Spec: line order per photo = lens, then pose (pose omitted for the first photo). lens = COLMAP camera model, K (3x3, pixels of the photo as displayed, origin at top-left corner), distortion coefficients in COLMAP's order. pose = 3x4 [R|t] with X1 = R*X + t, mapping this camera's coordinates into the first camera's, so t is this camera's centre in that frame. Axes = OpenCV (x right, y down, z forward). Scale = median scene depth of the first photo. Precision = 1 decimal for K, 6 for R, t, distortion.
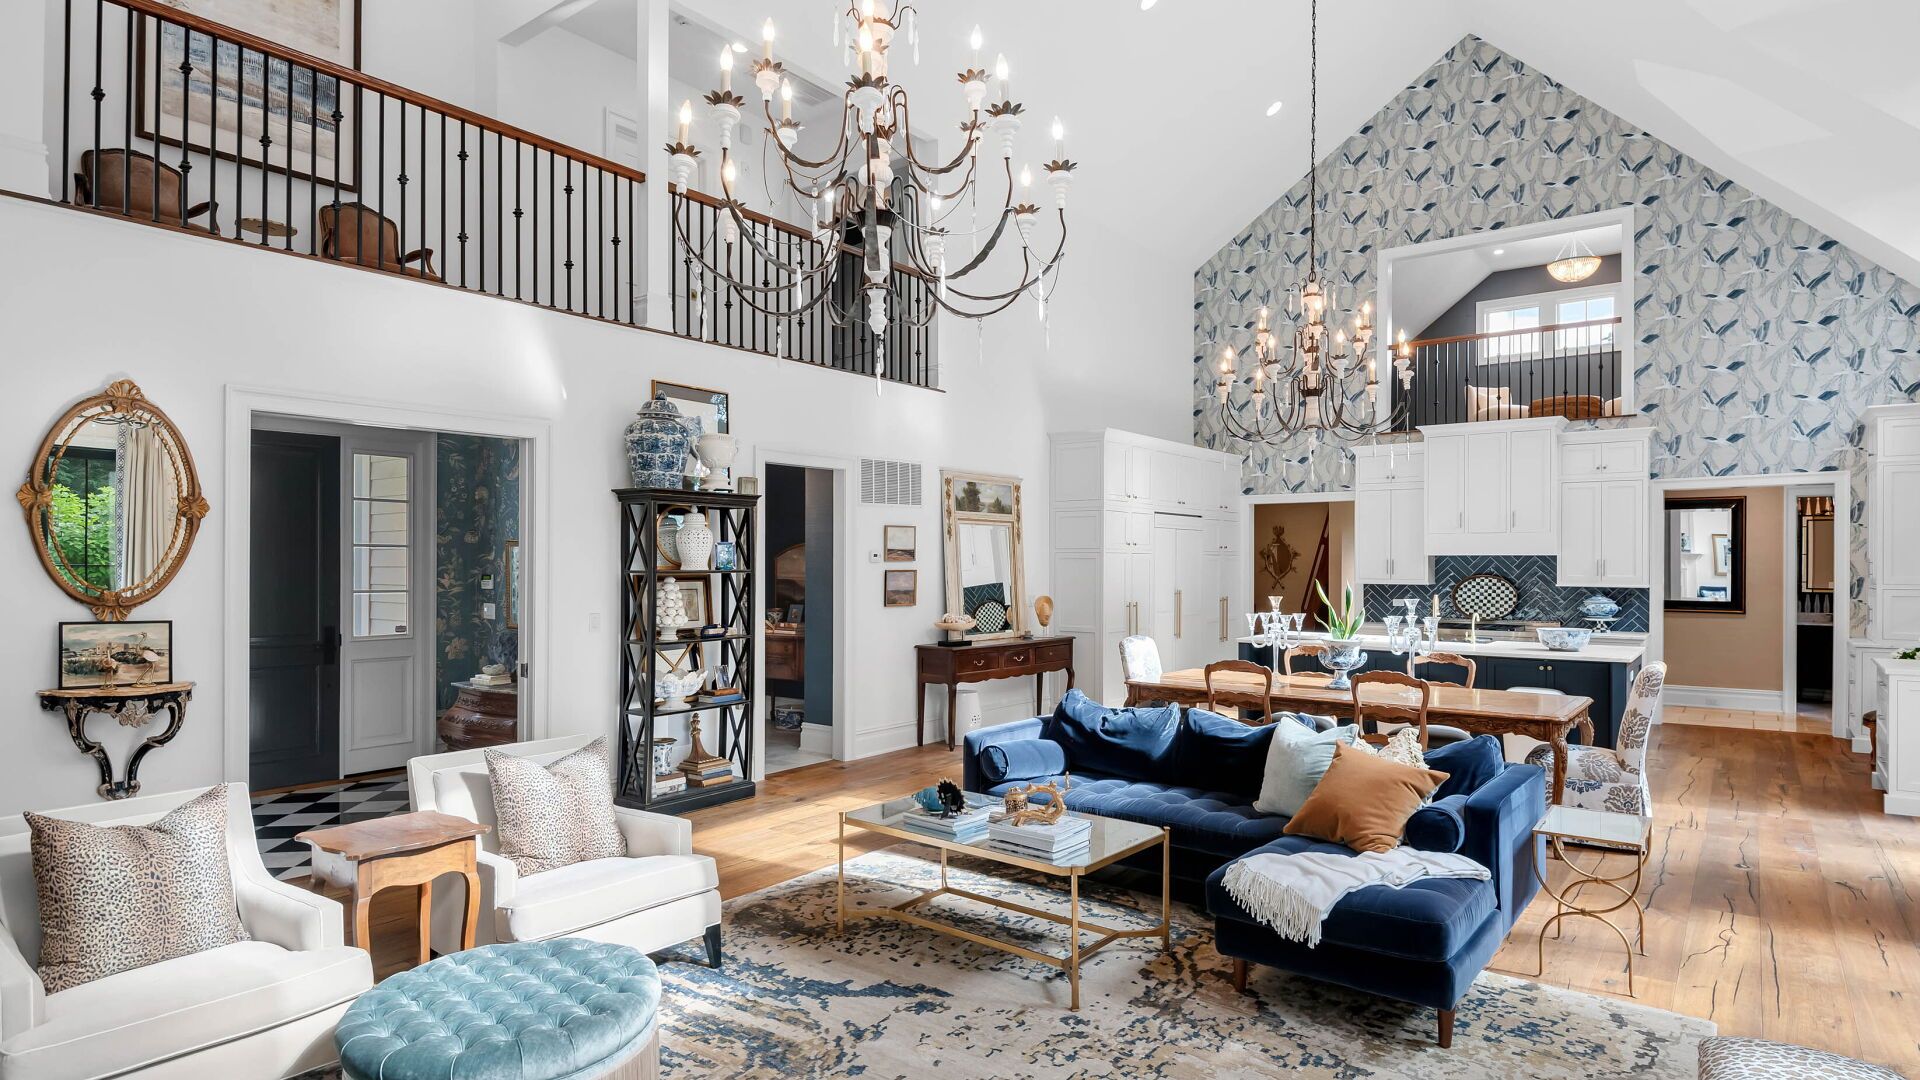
lens RADIAL K [[1015.1, 0, 981.0], [0, 1015.1, 572.3], [0, 0, 1]] dist [-0.010752, -0.003870]
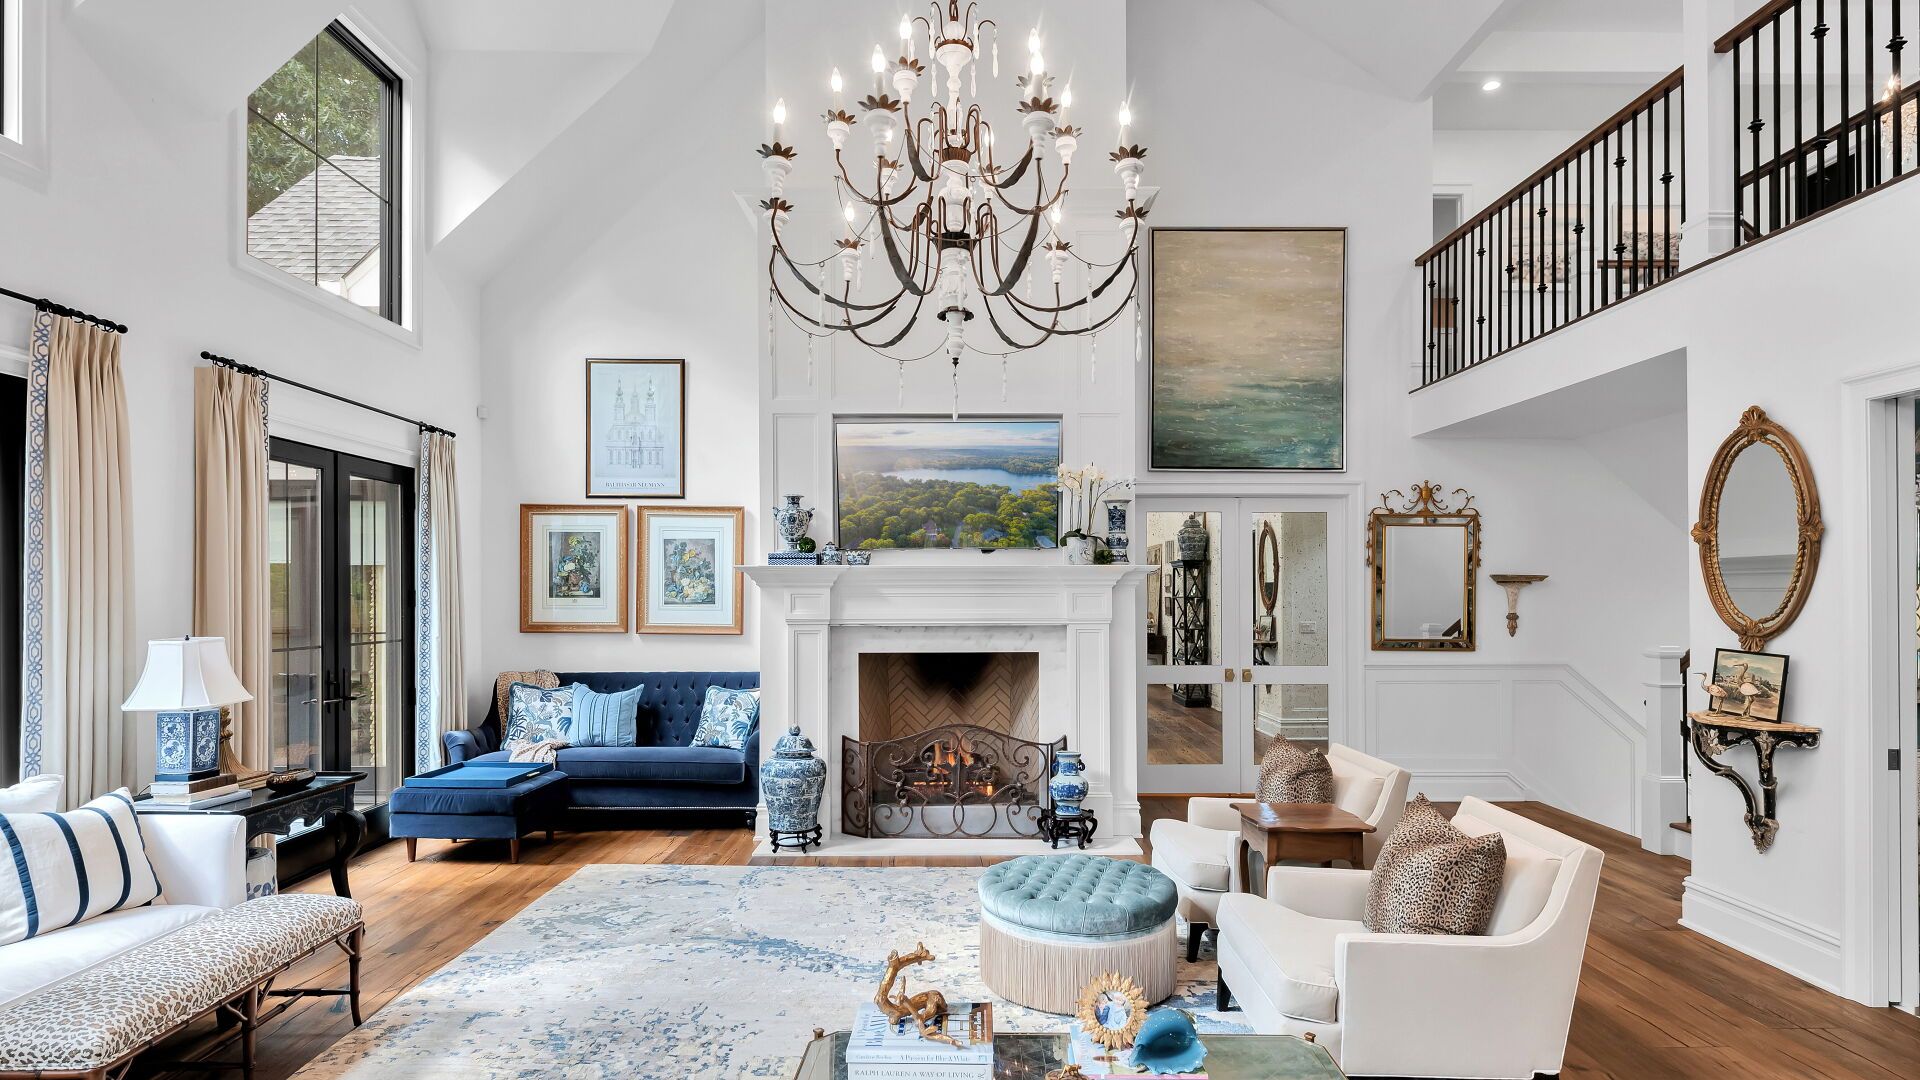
lens RADIAL K [[989.0, 0, 969.6], [0, 989.0, 589.5], [0, 0, 1]] dist [0.003536, -0.001127]
pose [[-0.798578, -0.001983, -0.601888, 0.231981], [-0.002342, 0.999997, -0.000186, -0.007568], [0.601887, 0.001261, -0.798581, 0.878456]]
